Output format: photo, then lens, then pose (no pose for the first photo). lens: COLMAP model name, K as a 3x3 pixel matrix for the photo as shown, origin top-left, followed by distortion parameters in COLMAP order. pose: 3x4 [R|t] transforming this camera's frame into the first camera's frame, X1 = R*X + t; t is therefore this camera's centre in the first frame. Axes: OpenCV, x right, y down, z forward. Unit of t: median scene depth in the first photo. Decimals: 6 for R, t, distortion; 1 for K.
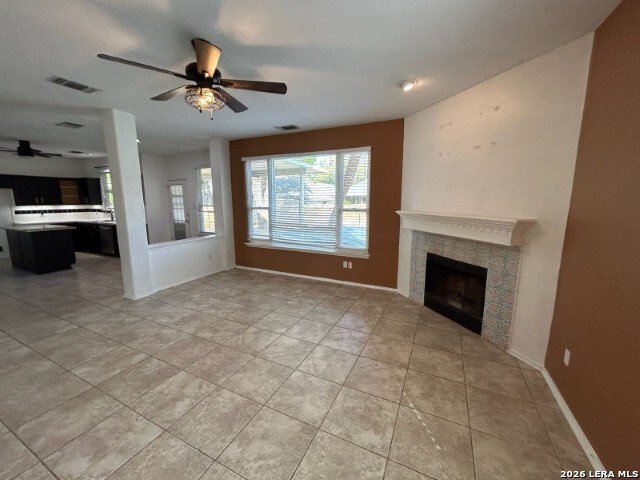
lens RADIAL K [[258.8, 0, 323.7], [0, 258.8, 239.8], [0, 0, 1]] dist [-0.000259, -0.000038]
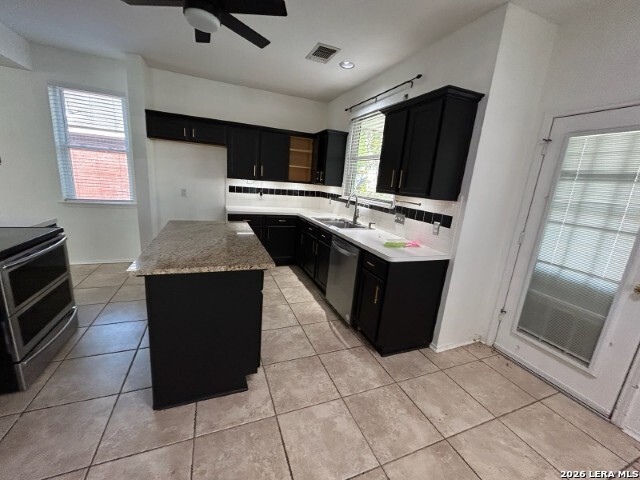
lens RADIAL K [[258.8, 0, 316.5], [0, 258.8, 239.4], [0, 0, 1]] dist [-0.000259, -0.000038]
pose [[0.730316, 0.210808, -0.649769, -0.582184], [-0.181266, 0.976897, 0.113203, -0.089319], [0.658621, 0.035107, 0.751655, 0.634317]]
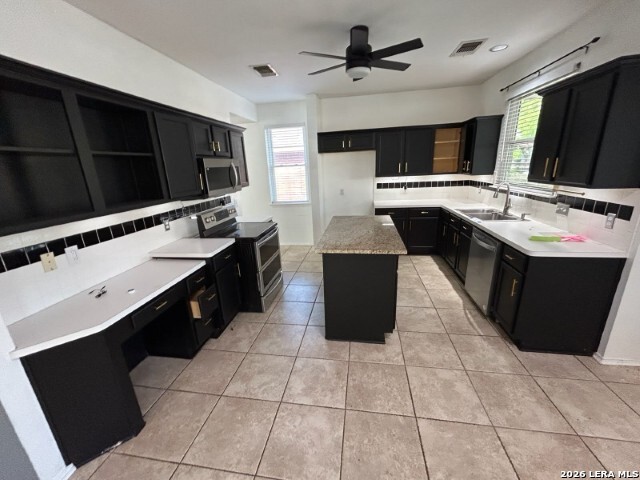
lens RADIAL K [[258.8, 0, 320.6], [0, 258.8, 240.5], [0, 0, 1]] dist [-0.000259, -0.000038]
pose [[0.285505, 0.259945, -0.922451, -0.514491], [-0.104650, 0.965214, 0.239605, -0.107030], [0.952646, 0.028126, 0.302777, 0.599959]]
